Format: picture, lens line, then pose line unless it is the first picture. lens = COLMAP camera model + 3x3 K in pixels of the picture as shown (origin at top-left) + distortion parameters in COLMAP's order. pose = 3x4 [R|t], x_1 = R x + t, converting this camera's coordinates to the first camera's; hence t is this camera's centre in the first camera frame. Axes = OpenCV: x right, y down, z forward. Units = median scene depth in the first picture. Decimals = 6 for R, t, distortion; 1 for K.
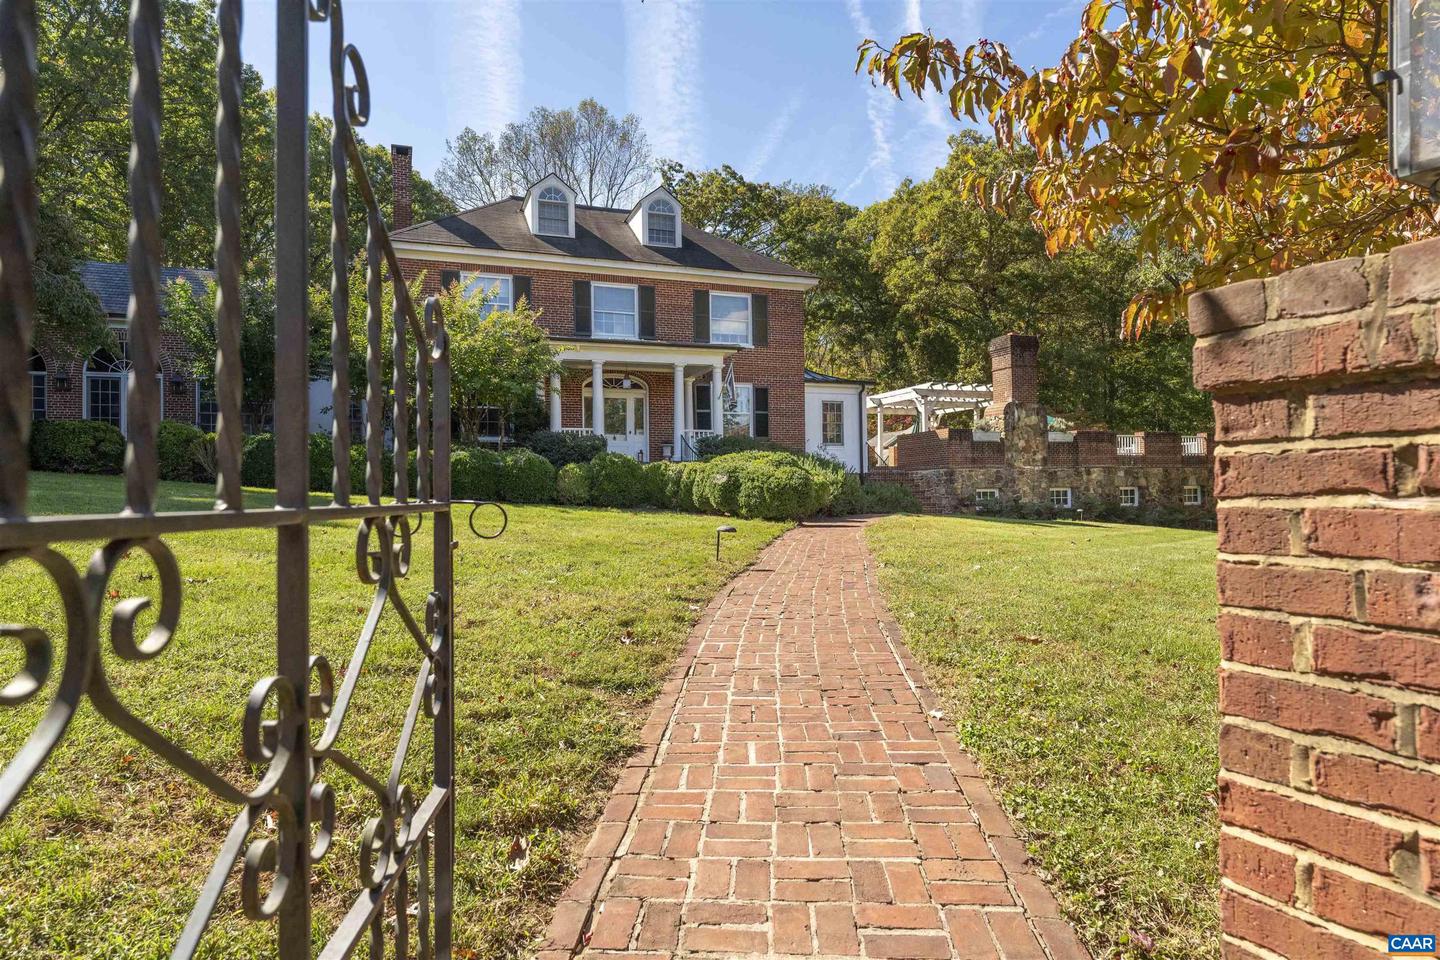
lens RADIAL K [[839.8, 0, 714.6], [0, 839.8, 491.3], [0, 0, 1]] dist [0.000520, -0.000081]
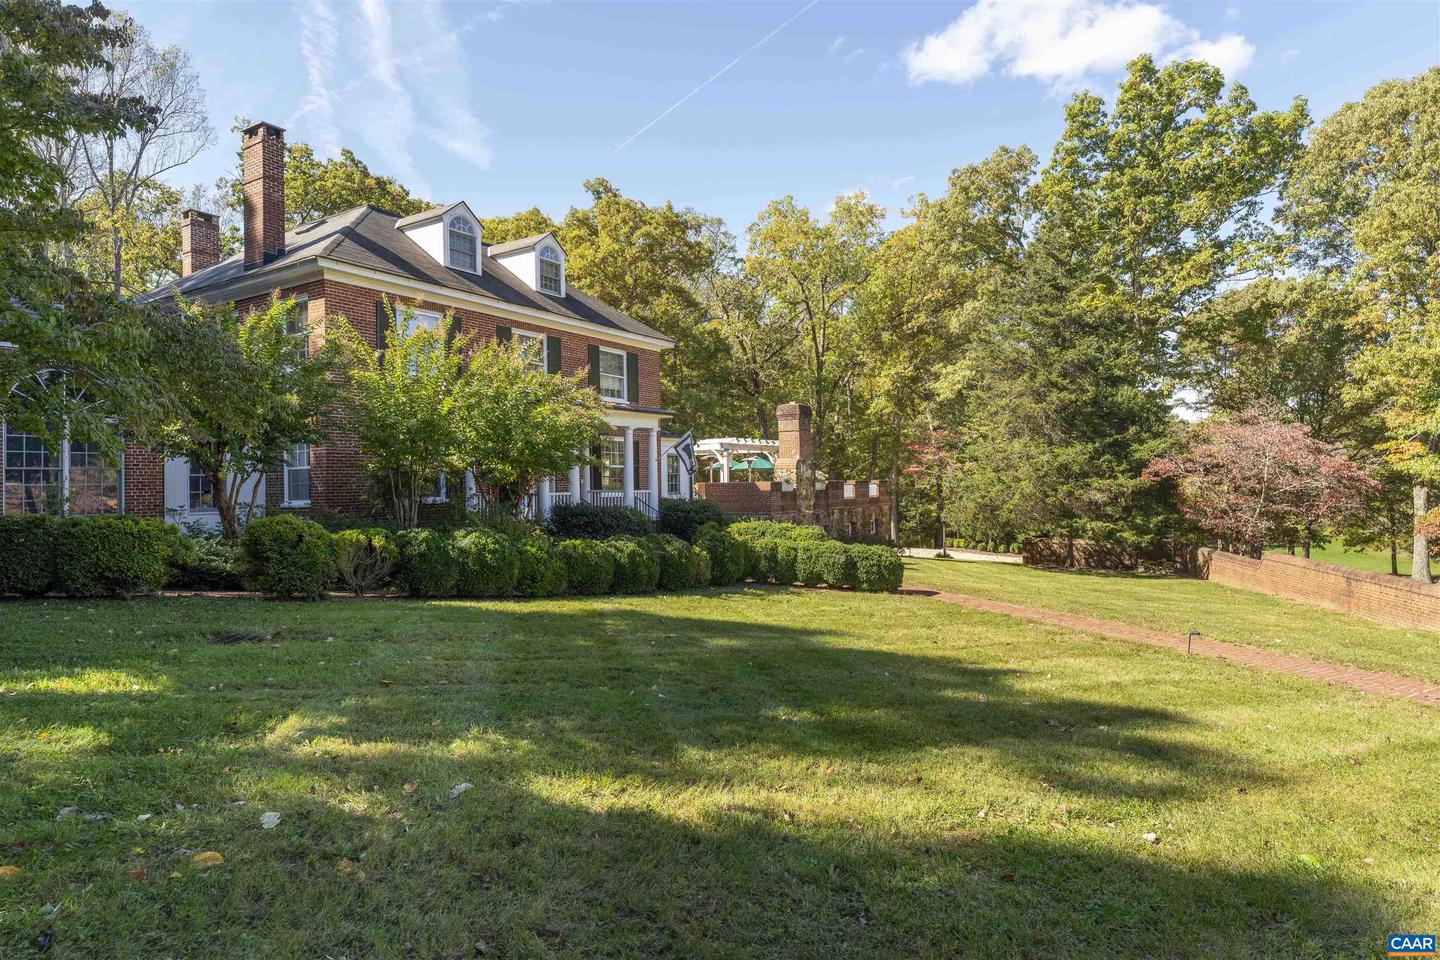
lens RADIAL K [[839.8, 0, 714.1], [0, 839.8, 476.6], [0, 0, 1]] dist [0.000520, -0.000081]
pose [[0.778577, 0.005124, 0.627528, -0.512820], [-0.001398, 0.999978, -0.006432, -0.071689], [-0.627547, 0.004130, 0.778567, 0.118692]]
